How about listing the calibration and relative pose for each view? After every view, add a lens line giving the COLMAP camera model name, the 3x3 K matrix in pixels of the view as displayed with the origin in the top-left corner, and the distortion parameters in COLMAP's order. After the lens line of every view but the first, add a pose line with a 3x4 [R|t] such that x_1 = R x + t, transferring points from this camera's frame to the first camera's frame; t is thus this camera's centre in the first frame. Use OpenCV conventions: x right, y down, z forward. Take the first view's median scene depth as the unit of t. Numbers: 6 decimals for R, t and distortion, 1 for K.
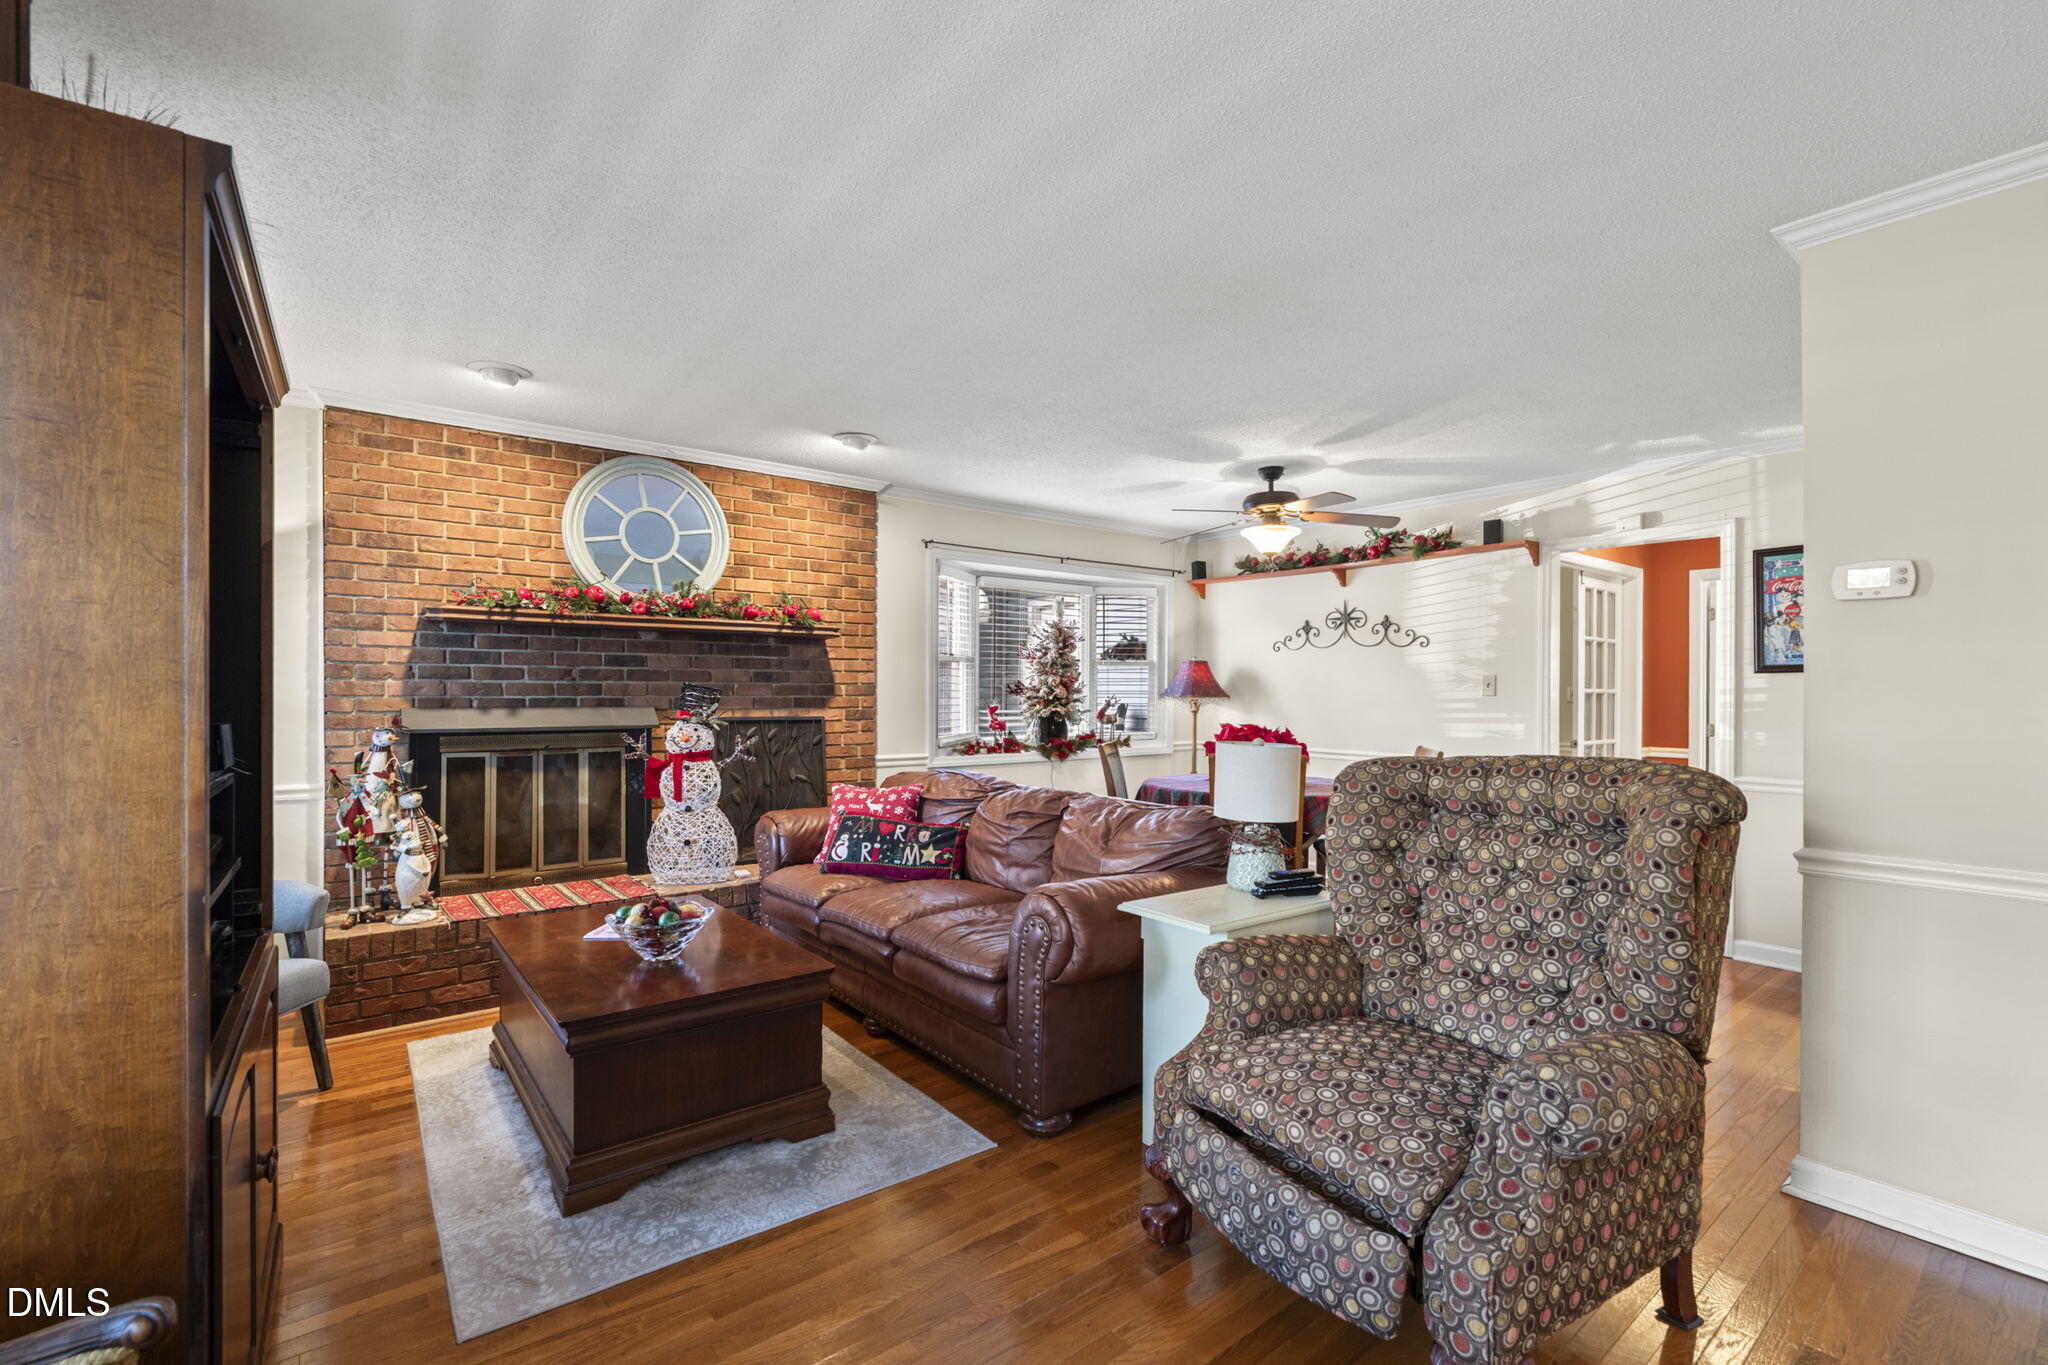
lens RADIAL K [[889.7, 0, 1027.9], [0, 889.7, 696.2], [0, 0, 1]] dist [-0.000190, -0.000317]
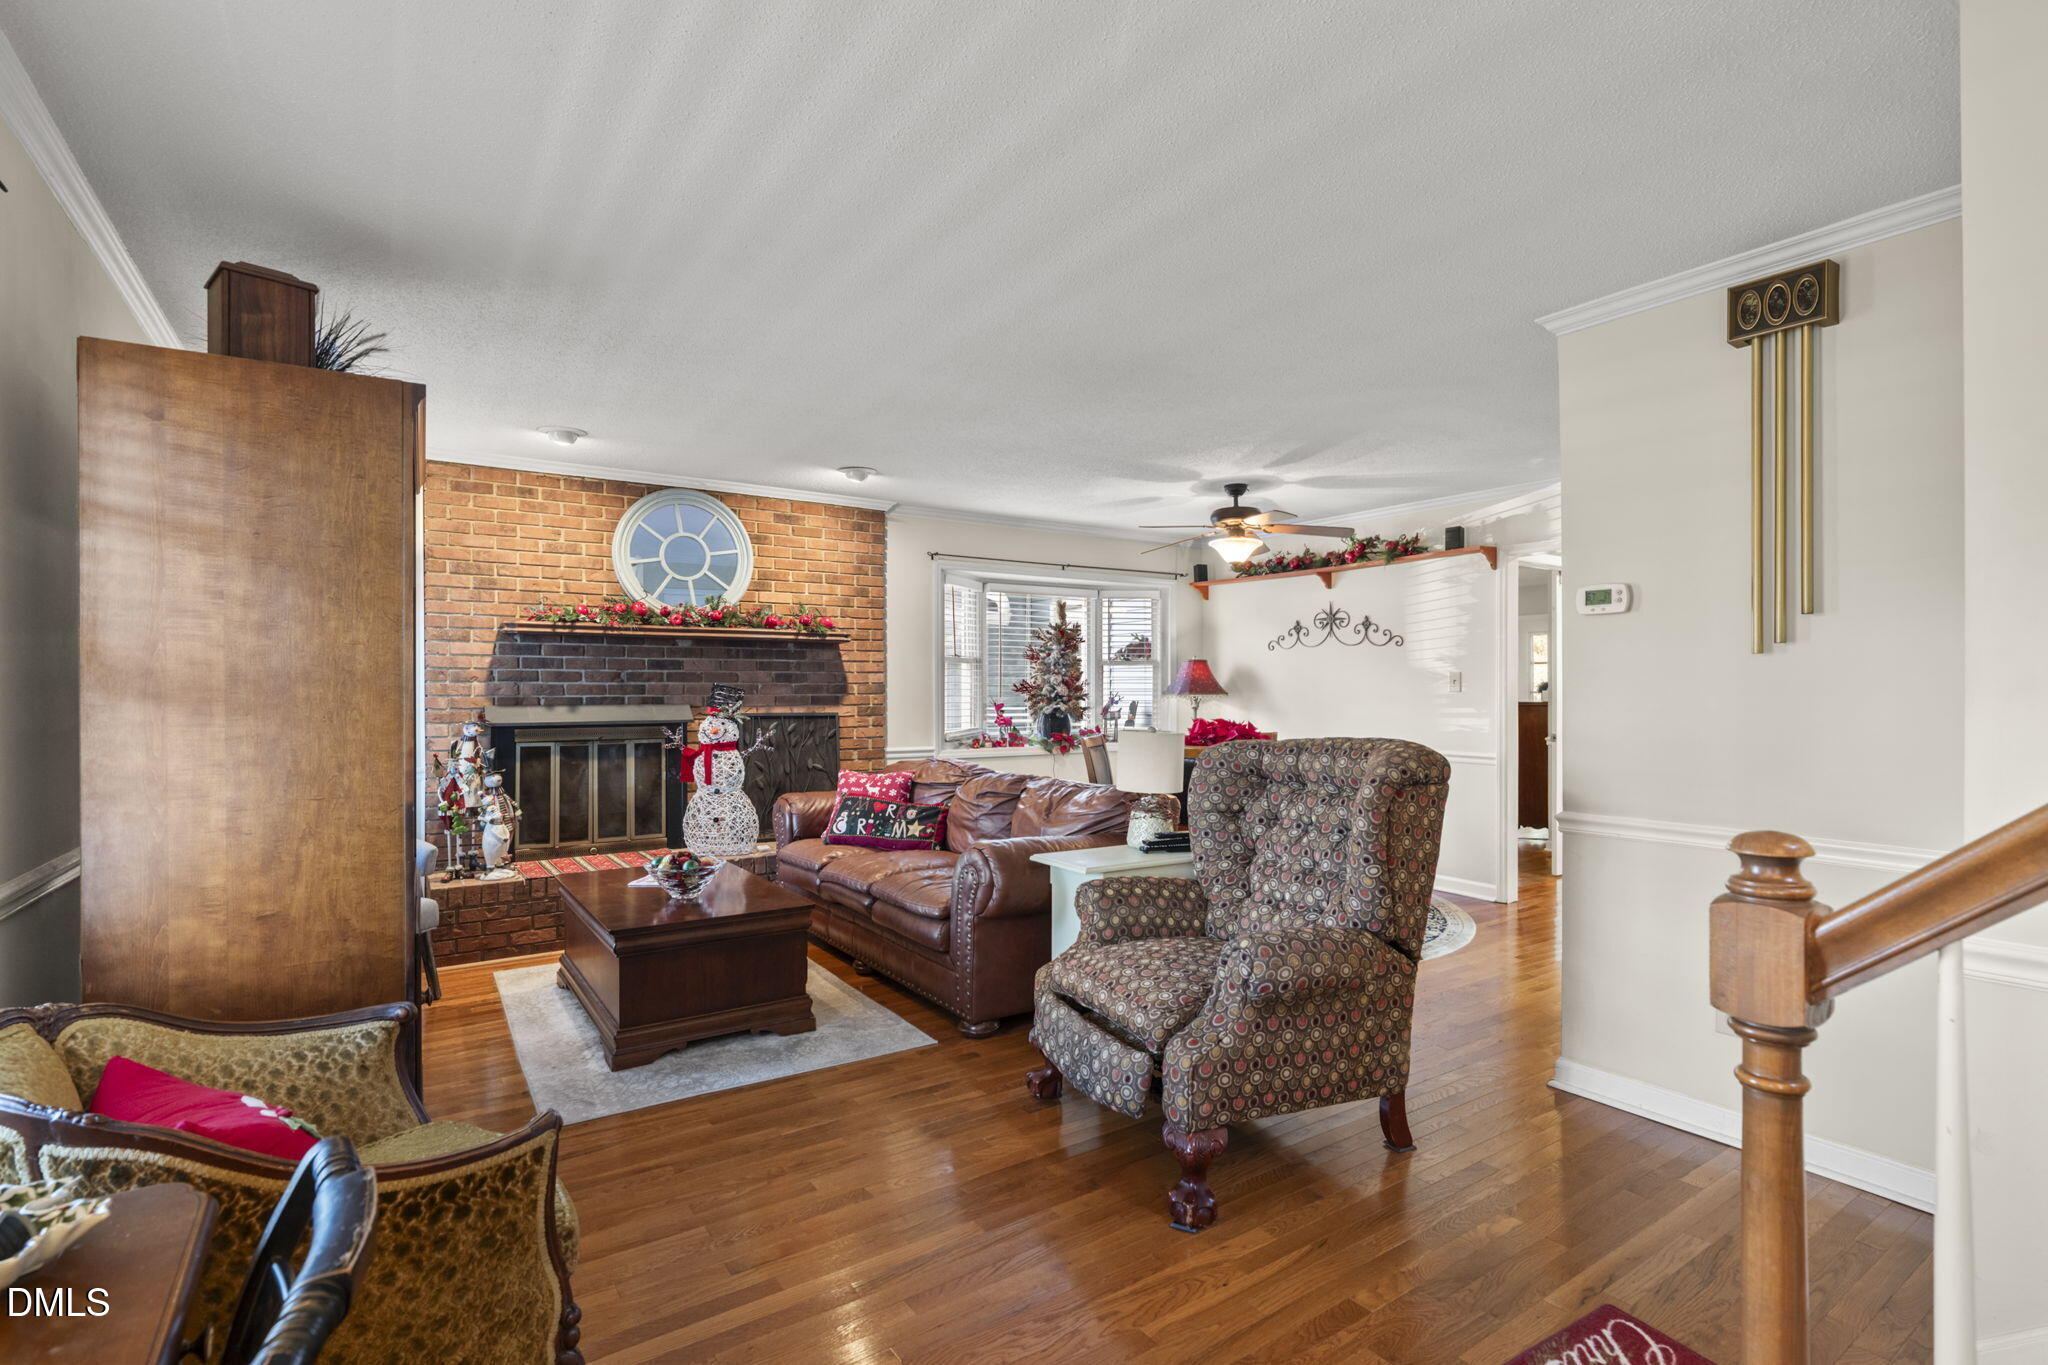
lens RADIAL K [[952.0, 0, 1026.9], [0, 952.0, 693.9], [0, 0, 1]] dist [-0.000410, 0.000290]
pose [[0.997152, -0.004066, -0.075302, 0.124917], [0.004009, 0.999992, -0.000899, 0.001490], [0.075305, 0.000595, 0.997160, -0.227764]]
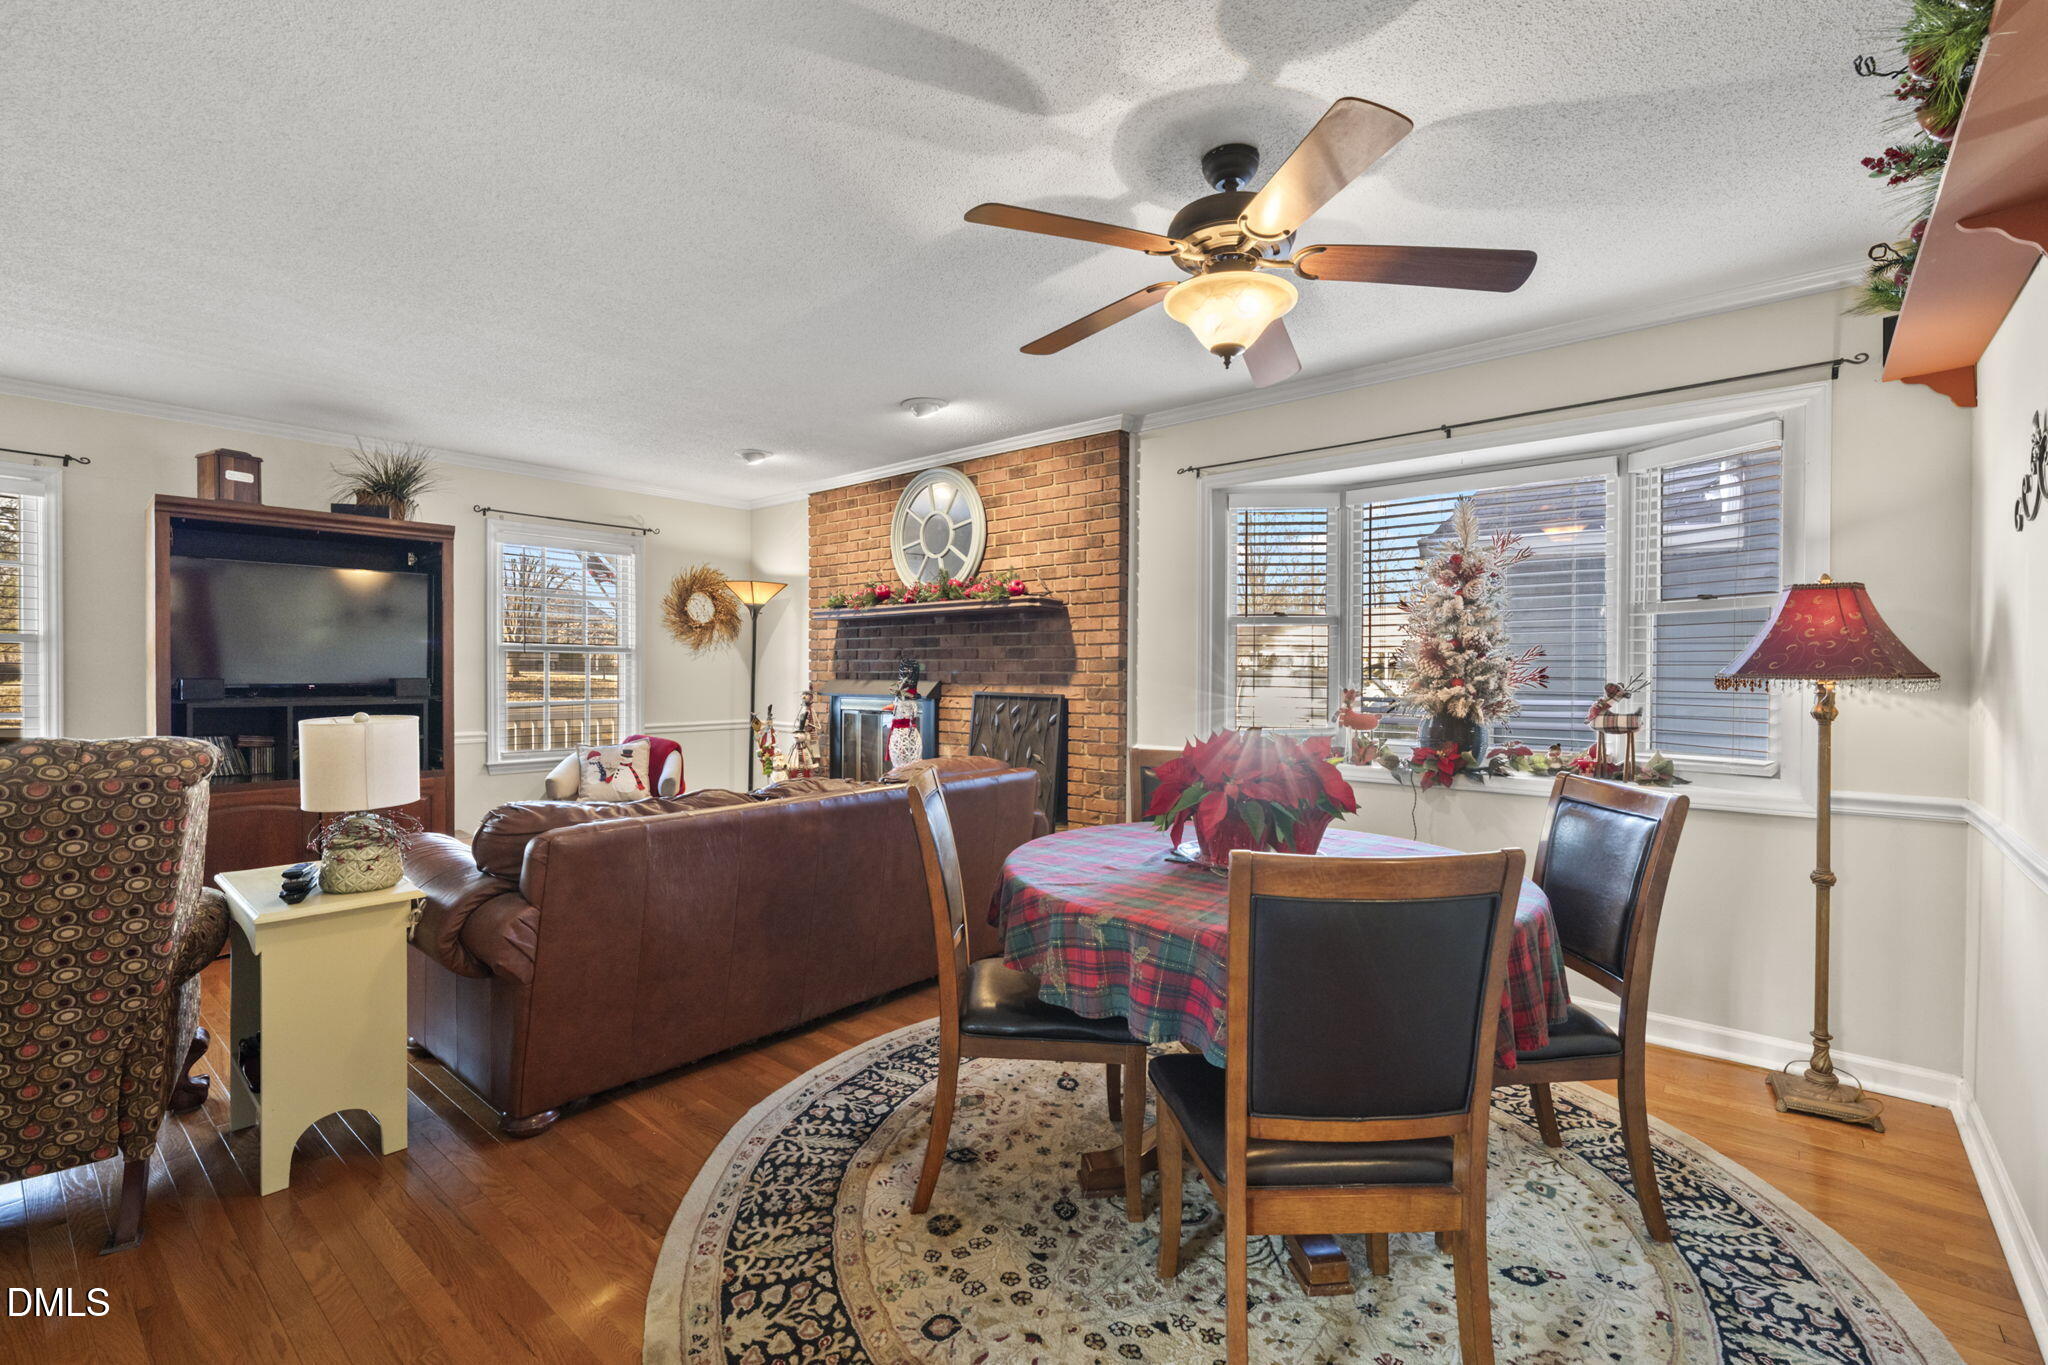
lens RADIAL K [[890.7, 0, 1032.1], [0, 890.7, 681.4], [0, 0, 1]] dist [-0.000061, -0.000099]
pose [[0.207145, 0.007932, -0.978278, 0.832880], [-0.008830, 0.999942, 0.006238, 0.004899], [0.978270, 0.007346, 0.207203, 0.976252]]
